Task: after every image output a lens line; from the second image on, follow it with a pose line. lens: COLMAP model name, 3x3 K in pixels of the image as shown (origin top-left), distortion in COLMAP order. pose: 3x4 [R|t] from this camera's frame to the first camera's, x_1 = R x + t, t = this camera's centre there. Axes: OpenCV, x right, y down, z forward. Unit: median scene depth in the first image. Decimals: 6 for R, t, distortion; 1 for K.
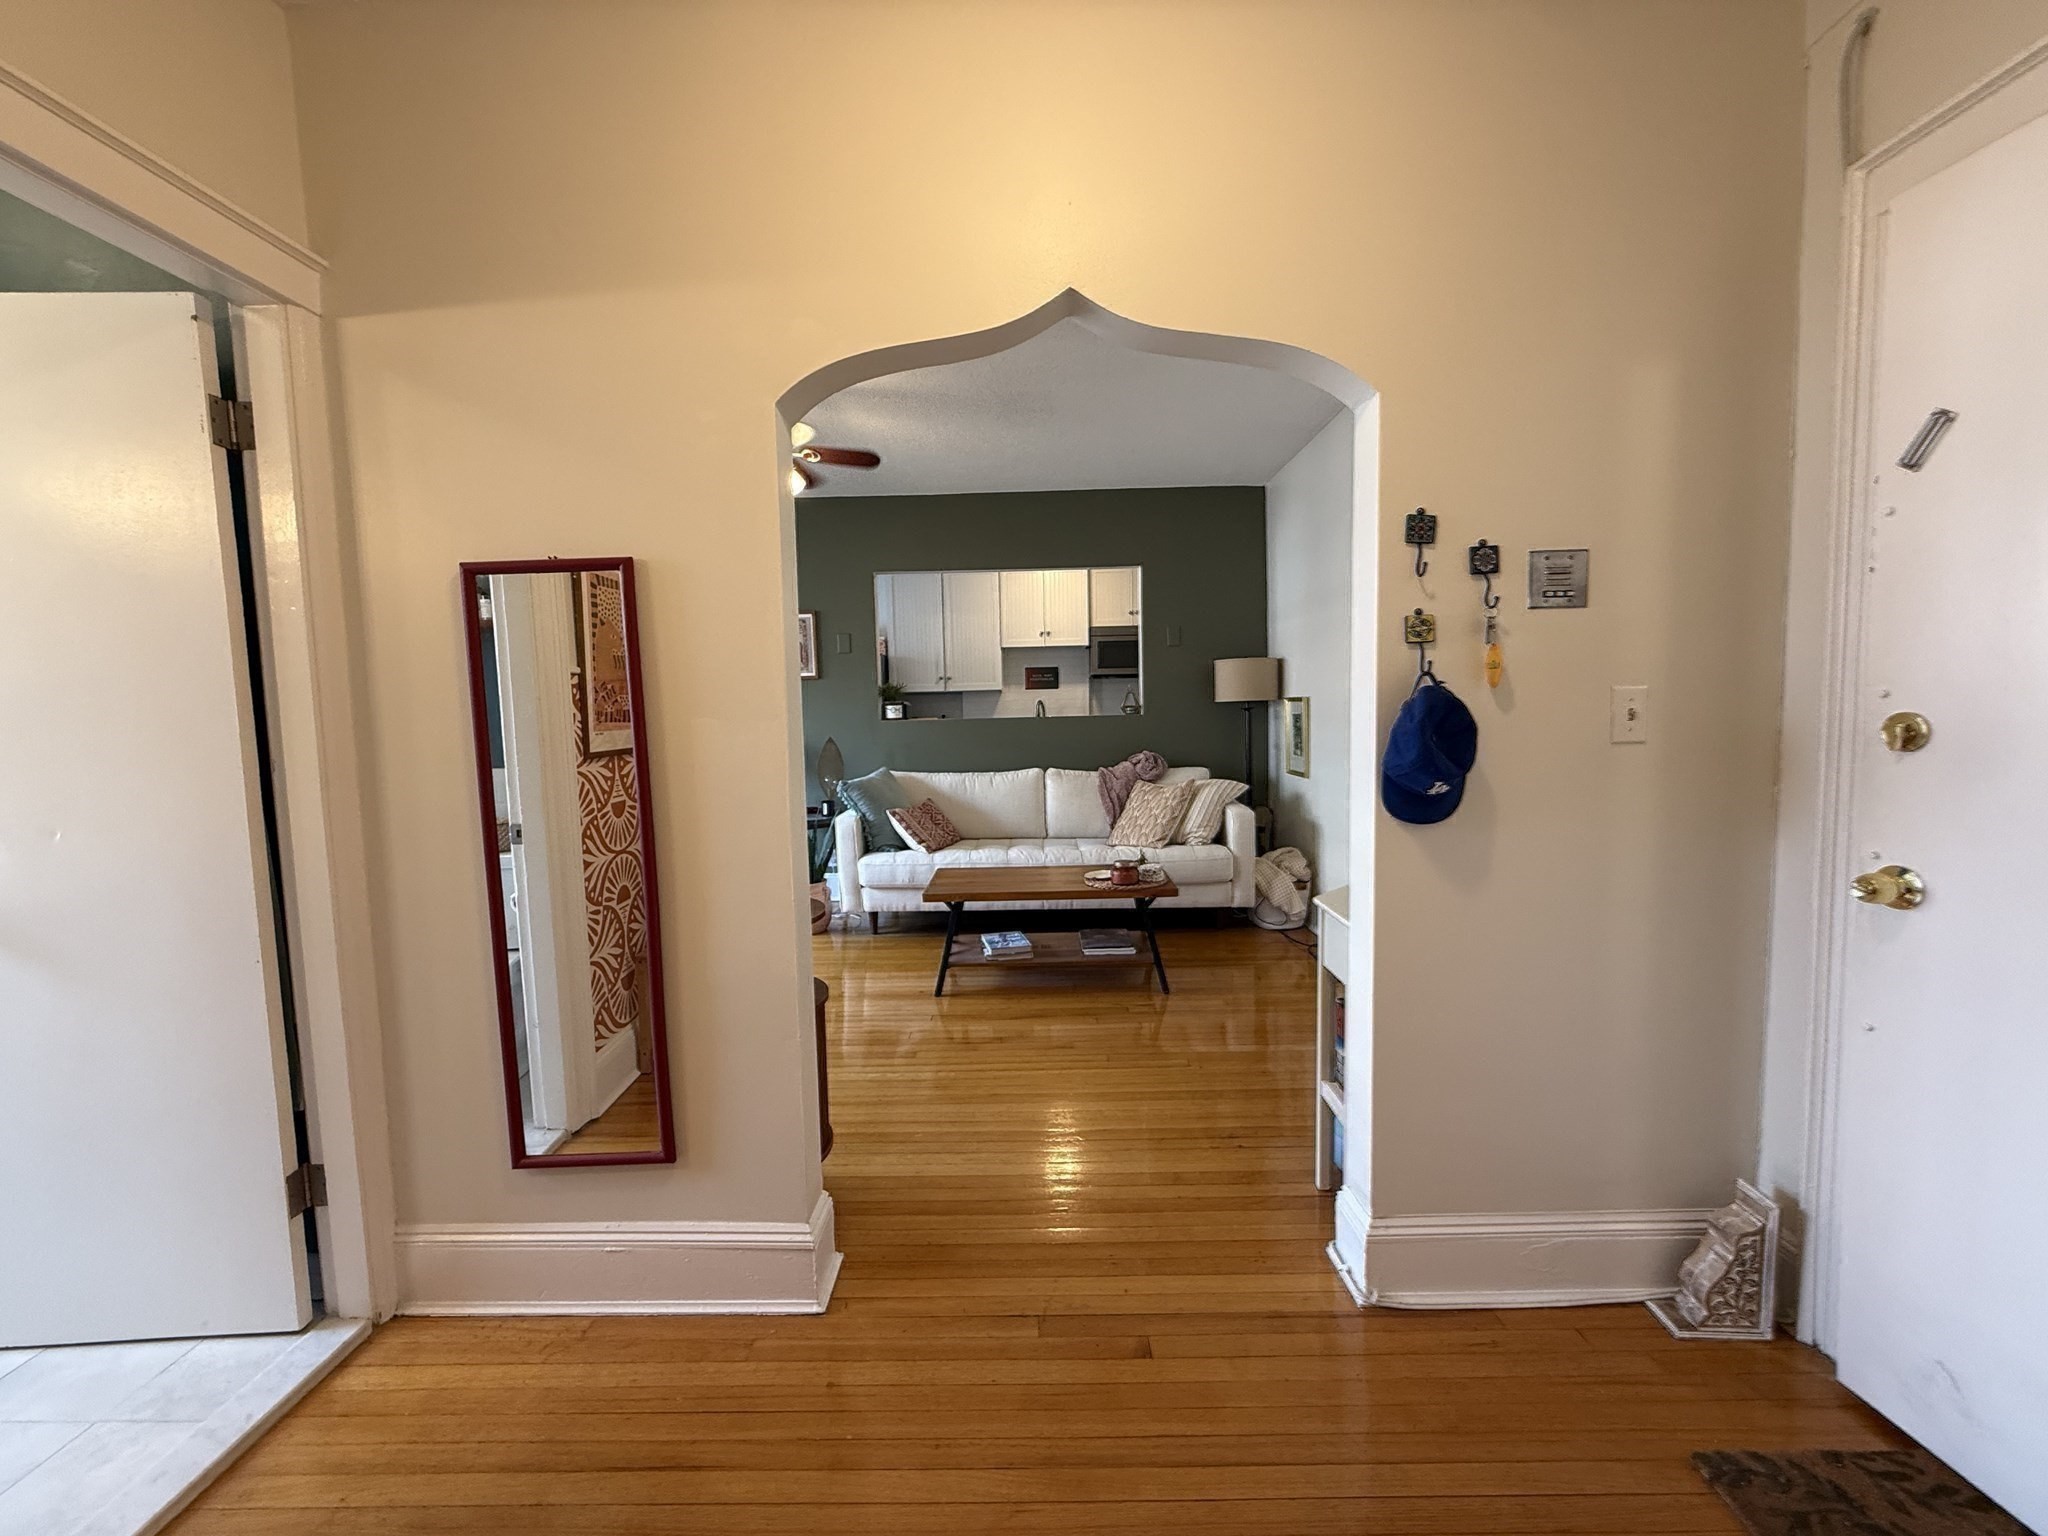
lens RADIAL K [[817.4, 0, 1015.2], [0, 817.4, 768.1], [0, 0, 1]] dist [-0.003245, 0.000797]
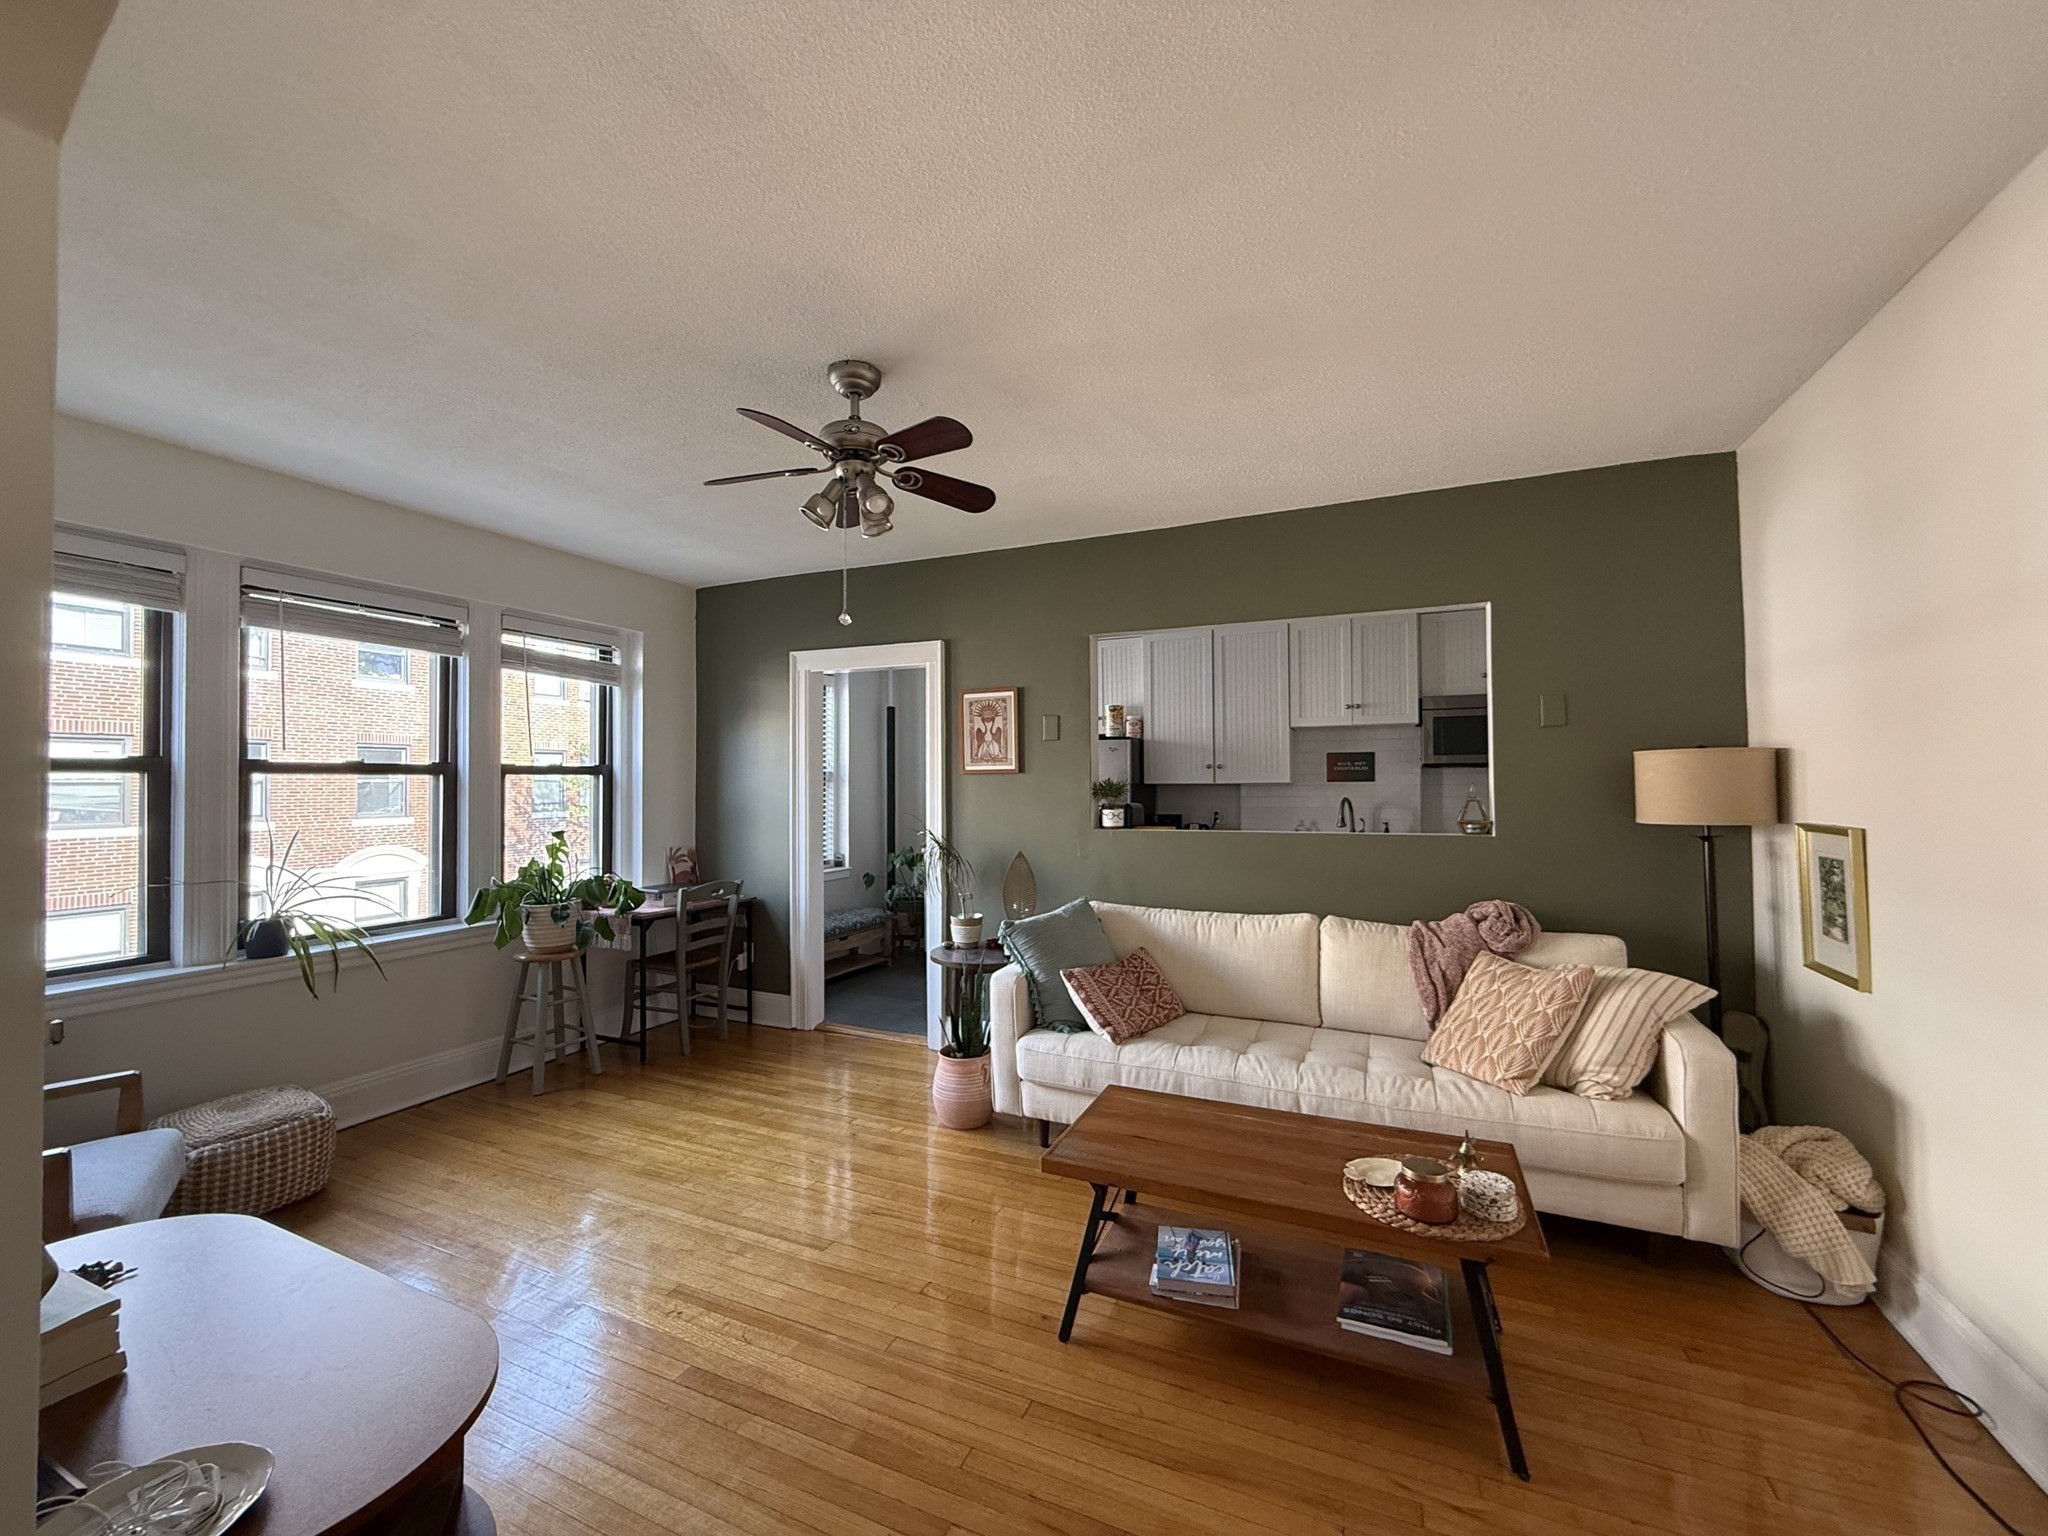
lens RADIAL K [[817.4, 0, 1019.1], [0, 817.4, 770.2], [0, 0, 1]] dist [-0.003245, 0.000797]
pose [[0.919425, 0.010393, -0.393127, 0.080222], [-0.043833, 0.996130, -0.076179, -0.063044], [0.390814, 0.087273, 0.916323, 0.341096]]
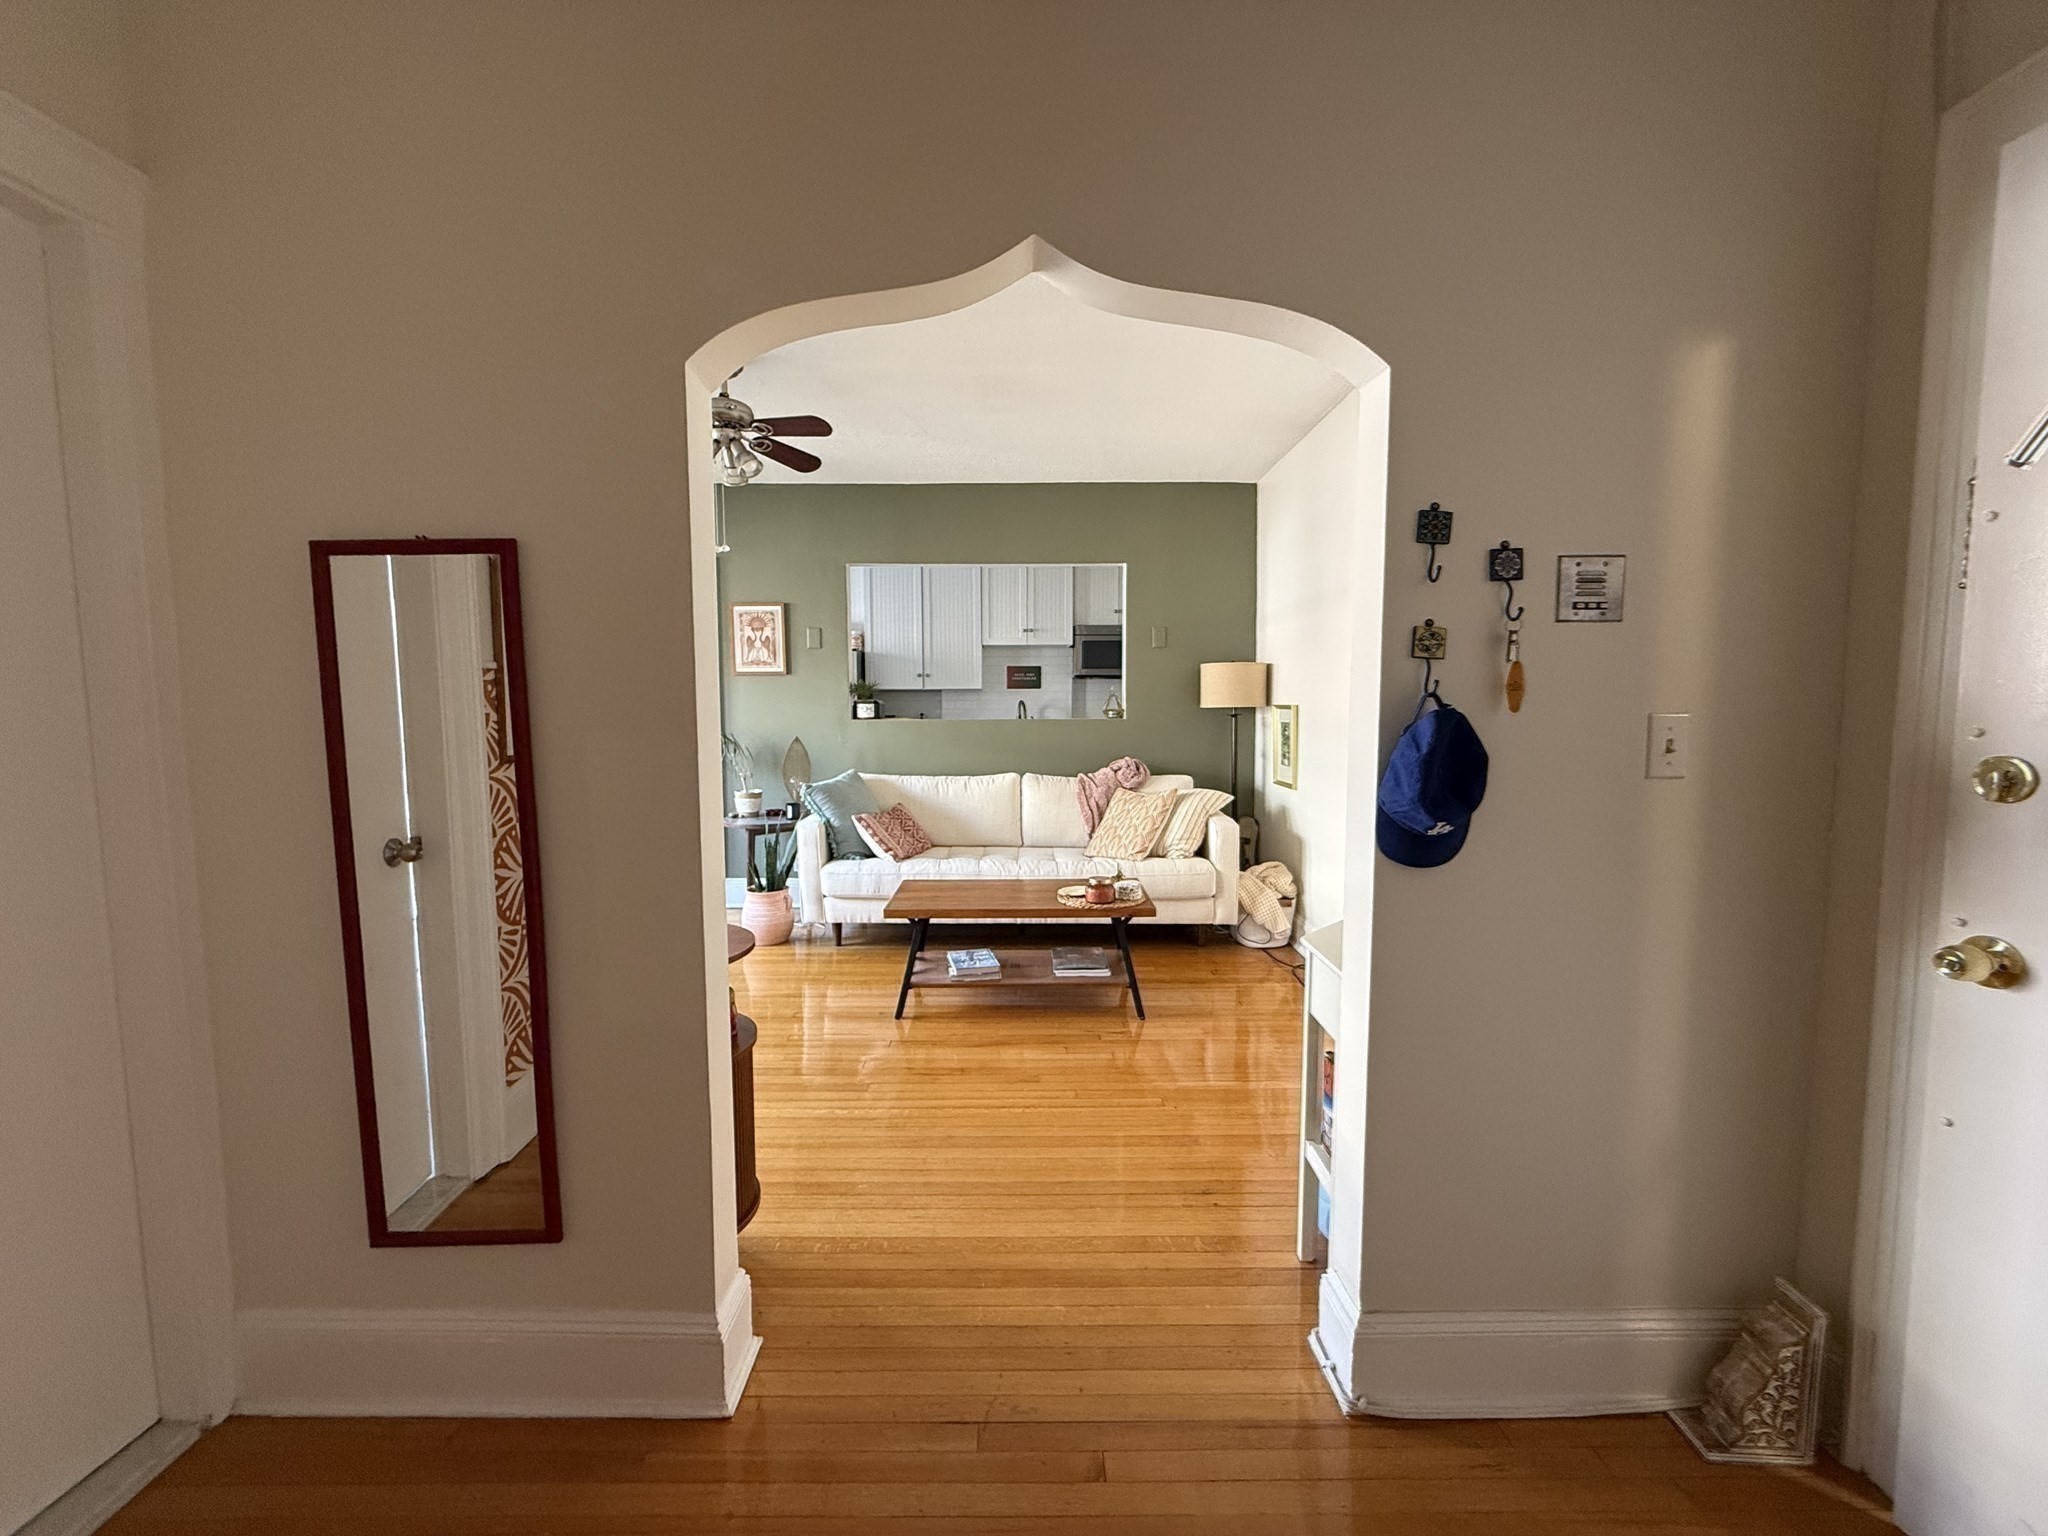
lens RADIAL K [[817.4, 0, 1017.6], [0, 817.4, 769.1], [0, 0, 1]] dist [-0.003245, 0.000797]
pose [[0.999665, 0.018378, 0.018207, 0.015881], [-0.018495, 0.999809, 0.006287, -0.012182], [-0.018088, -0.006622, 0.999814, 0.051176]]
